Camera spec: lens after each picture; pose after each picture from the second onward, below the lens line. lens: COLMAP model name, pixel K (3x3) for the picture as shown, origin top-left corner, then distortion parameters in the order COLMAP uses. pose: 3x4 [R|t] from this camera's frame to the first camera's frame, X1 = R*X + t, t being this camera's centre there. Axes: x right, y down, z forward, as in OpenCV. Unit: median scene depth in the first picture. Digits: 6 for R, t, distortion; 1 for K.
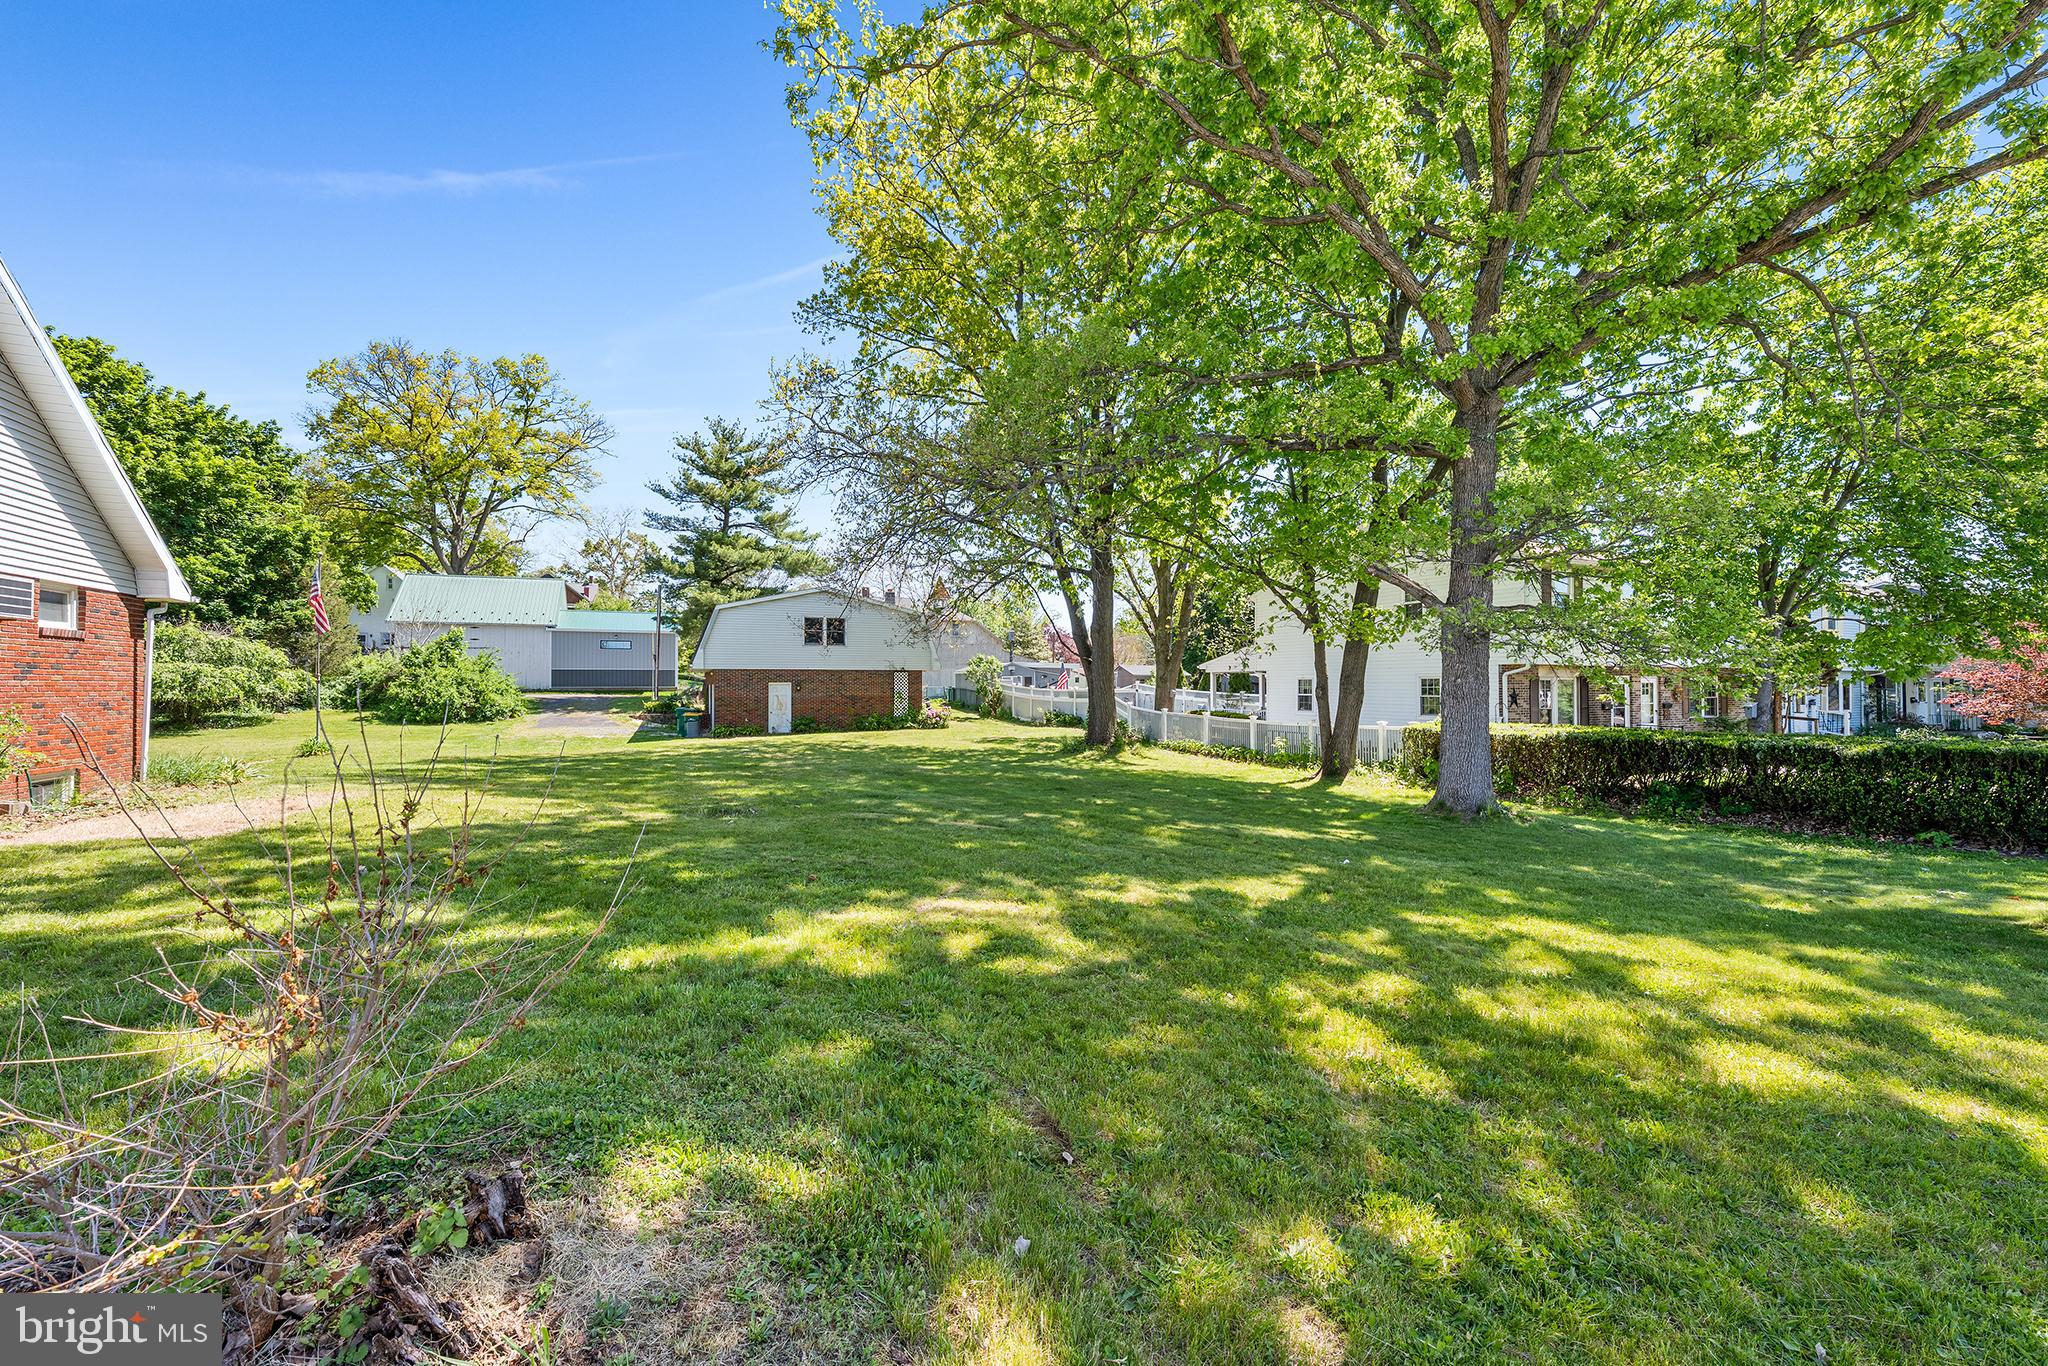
lens RADIAL K [[802.6, 0, 1030.1], [0, 802.6, 676.4], [0, 0, 1]] dist [-0.001108, -0.000391]
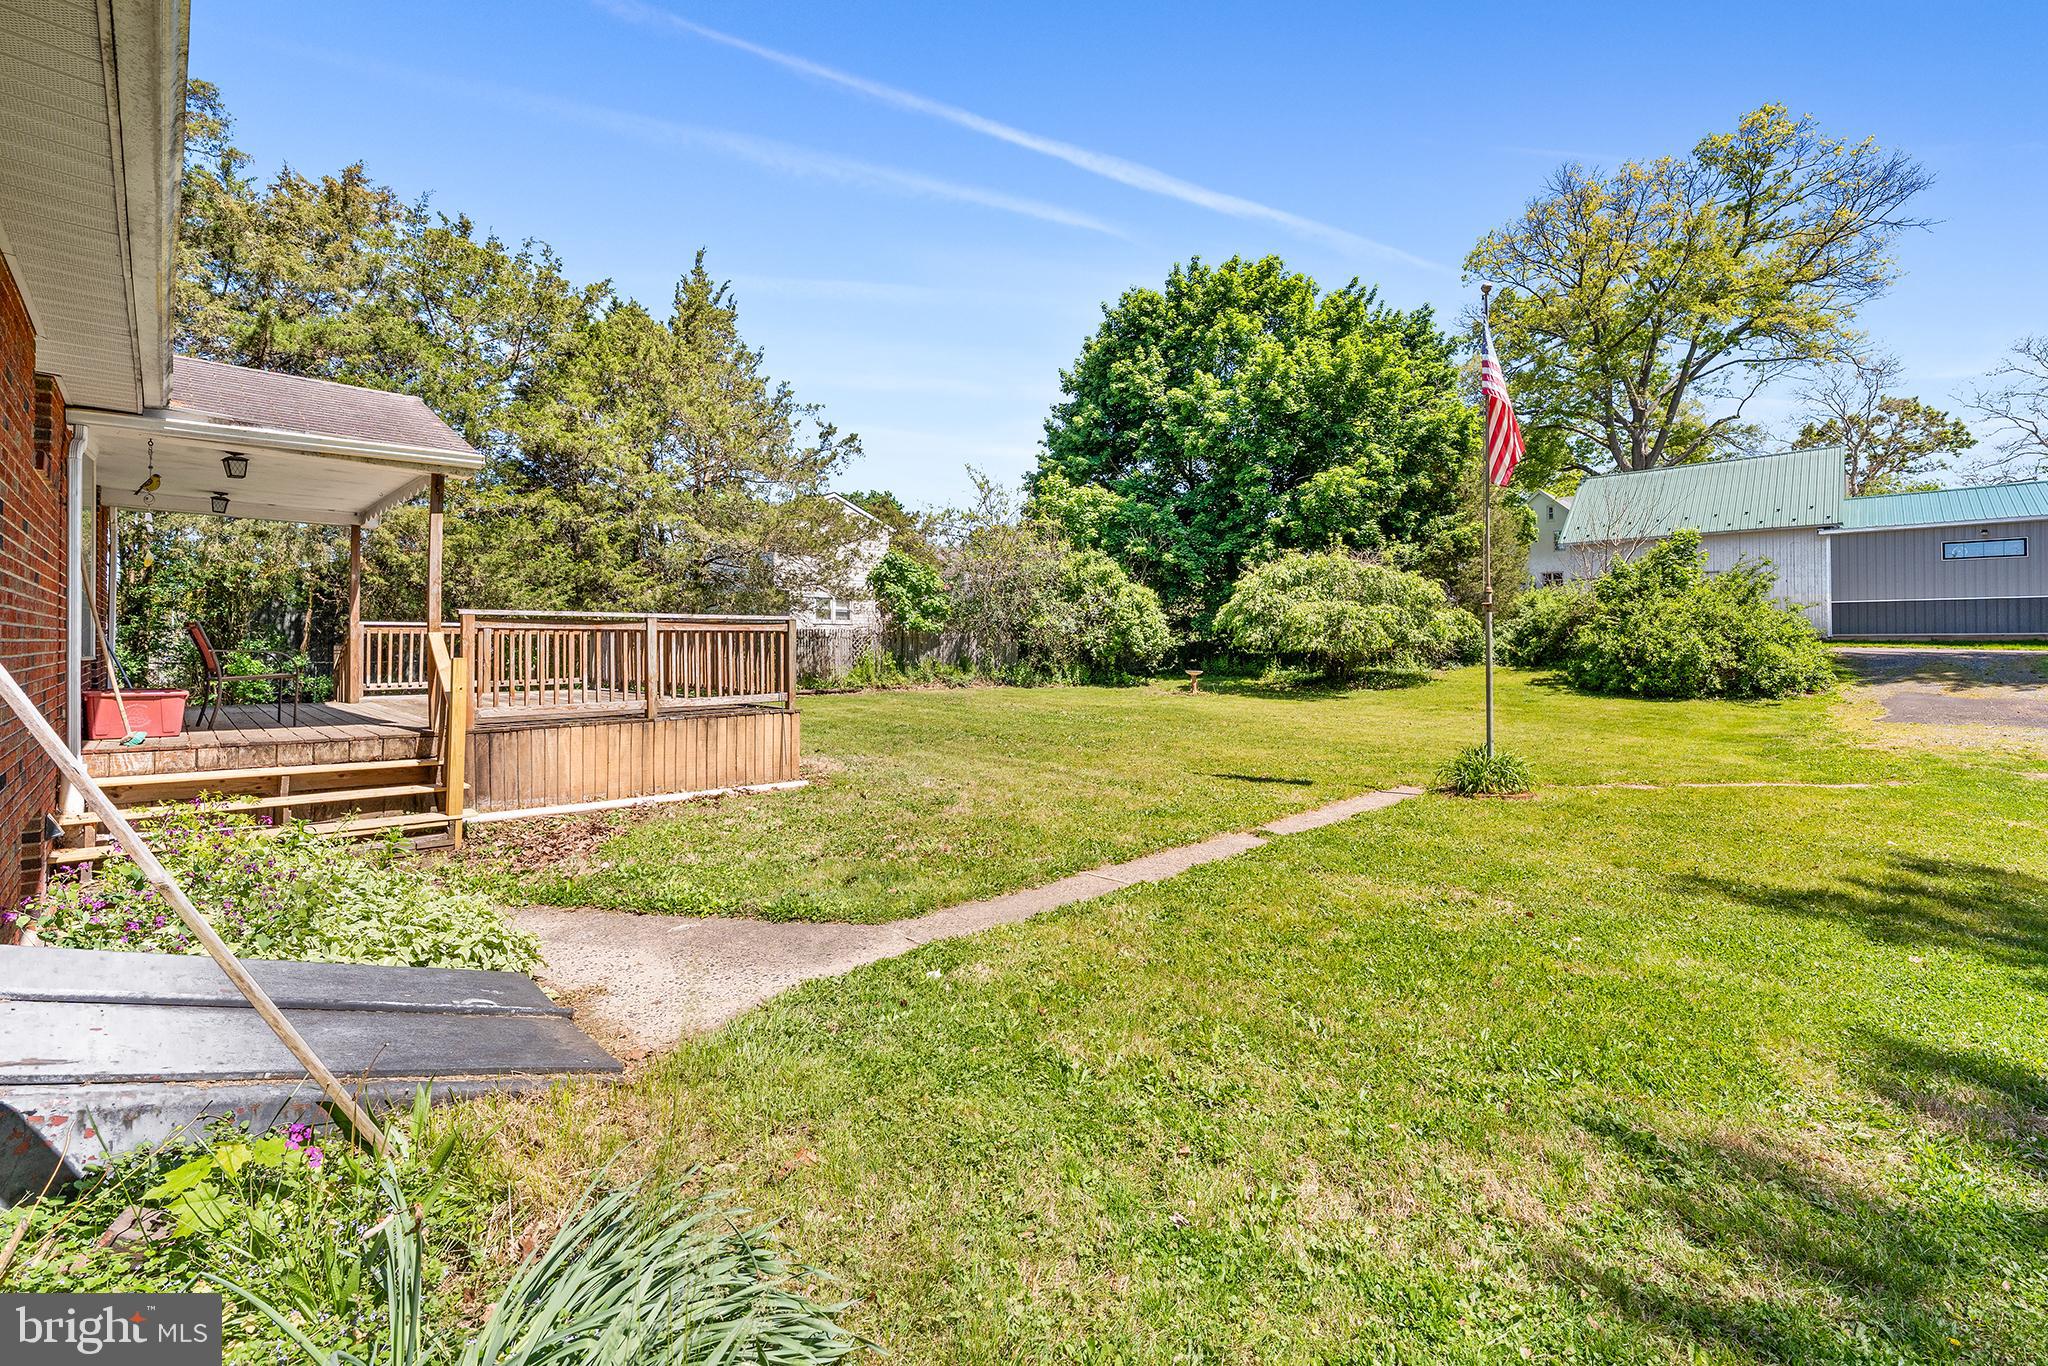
lens RADIAL K [[866.1, 0, 1017.6], [0, 866.1, 623.3], [0, 0, 1]] dist [0.000641, 0.000211]
pose [[0.347591, -0.019082, -0.937452, -0.325795], [0.013843, 0.999788, -0.015218, 0.010230], [0.937544, -0.007688, 0.347782, 0.363479]]
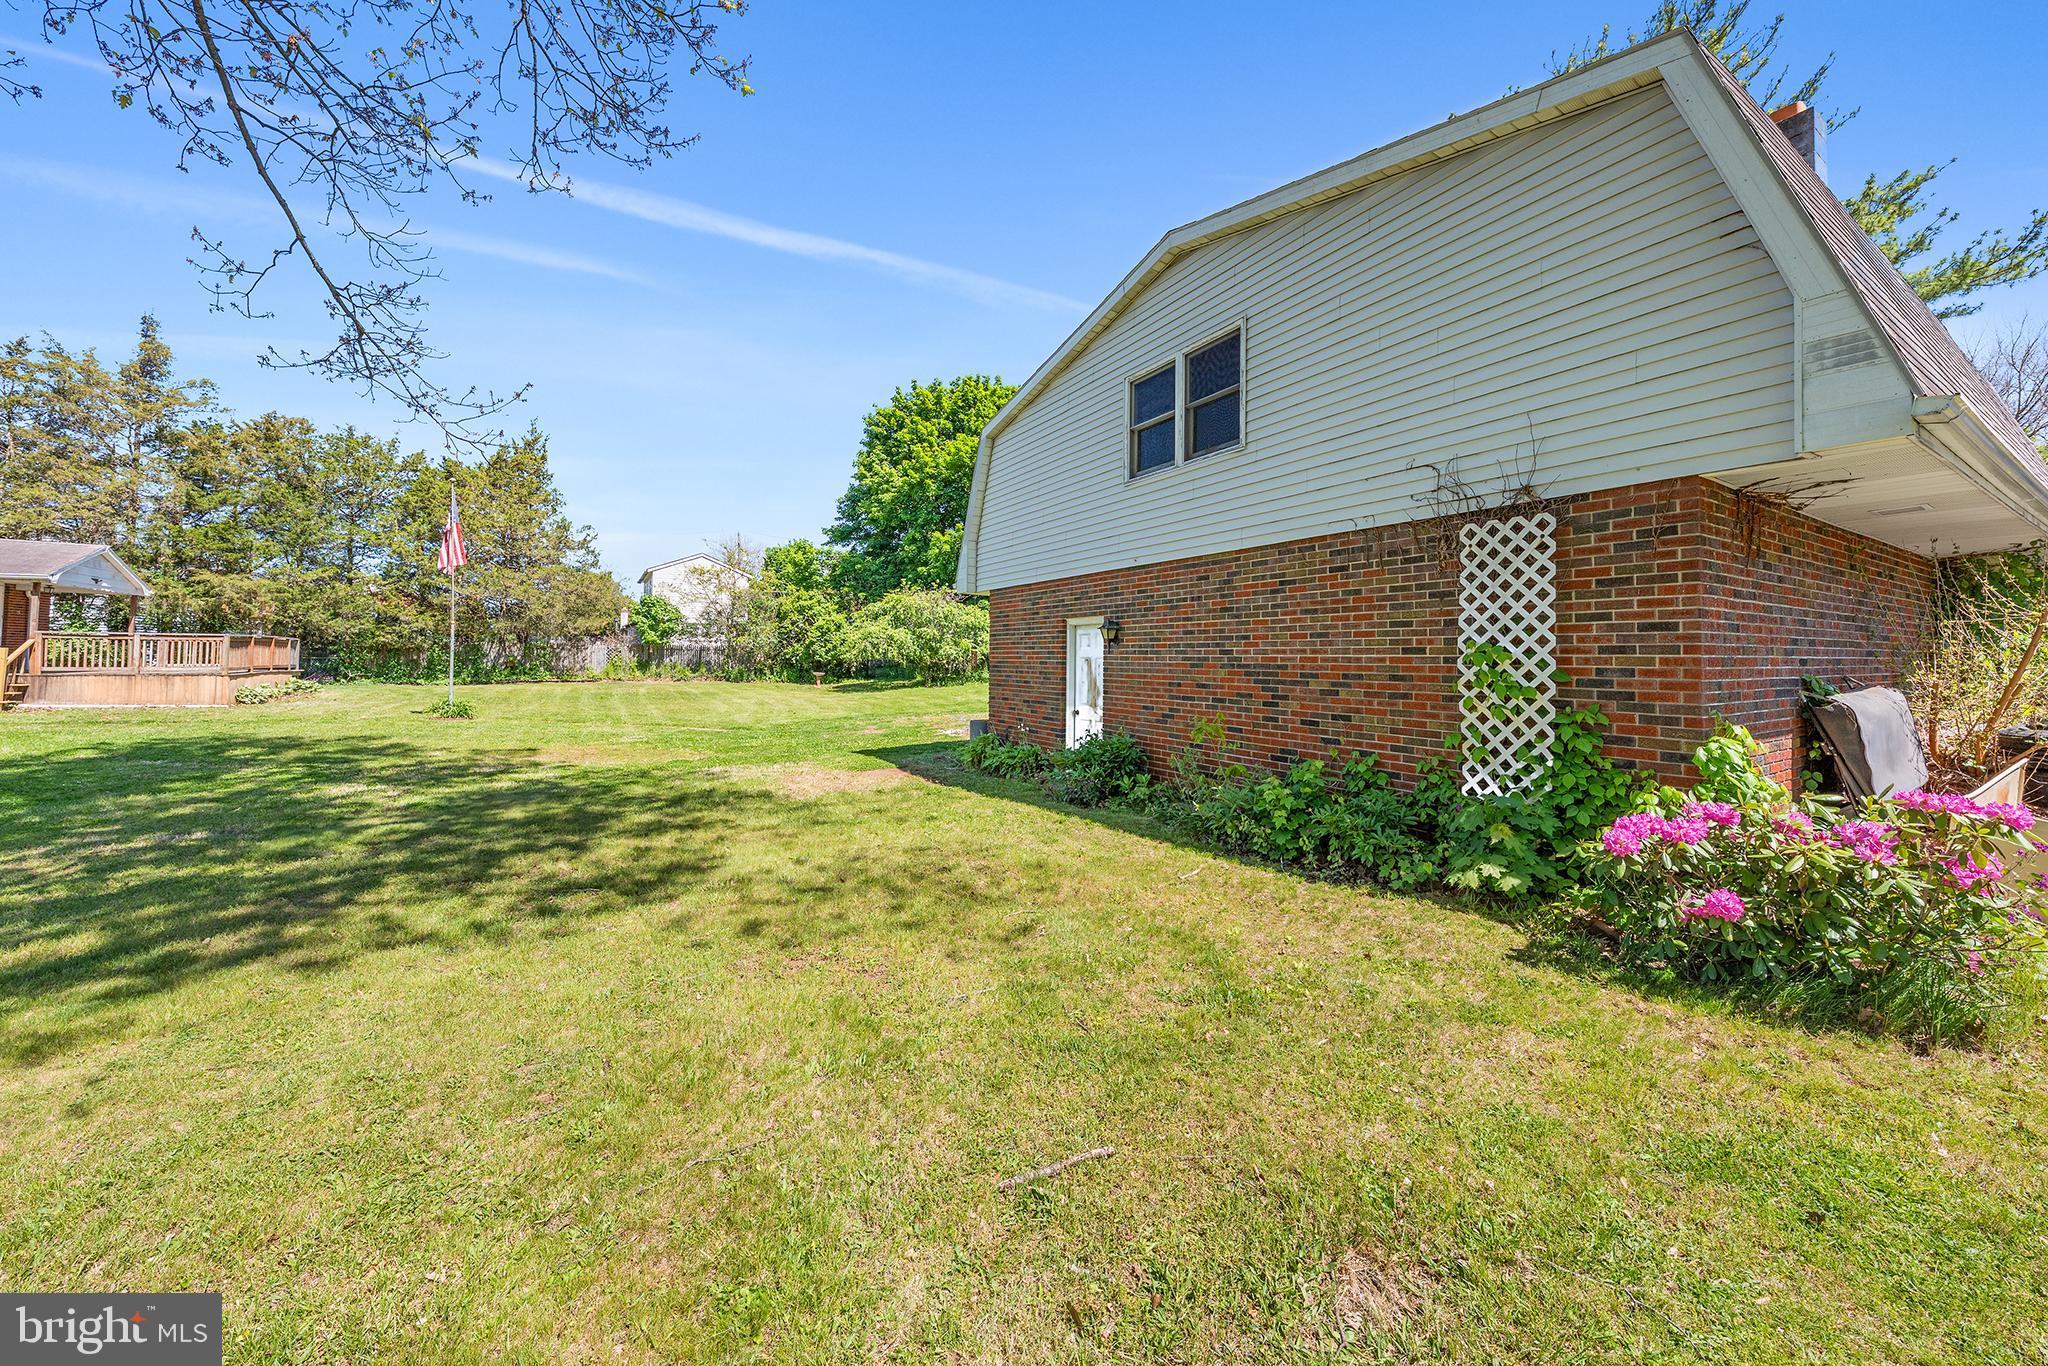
lens RADIAL K [[730.8, 0, 1027.5], [0, 730.8, 628.2], [0, 0, 1]] dist [0.000039, 0.000015]
pose [[0.121003, -0.037177, -0.991956, -0.032752], [0.005222, 0.999308, -0.036816, 0.020551], [0.992638, -0.000725, 0.121113, 0.890620]]
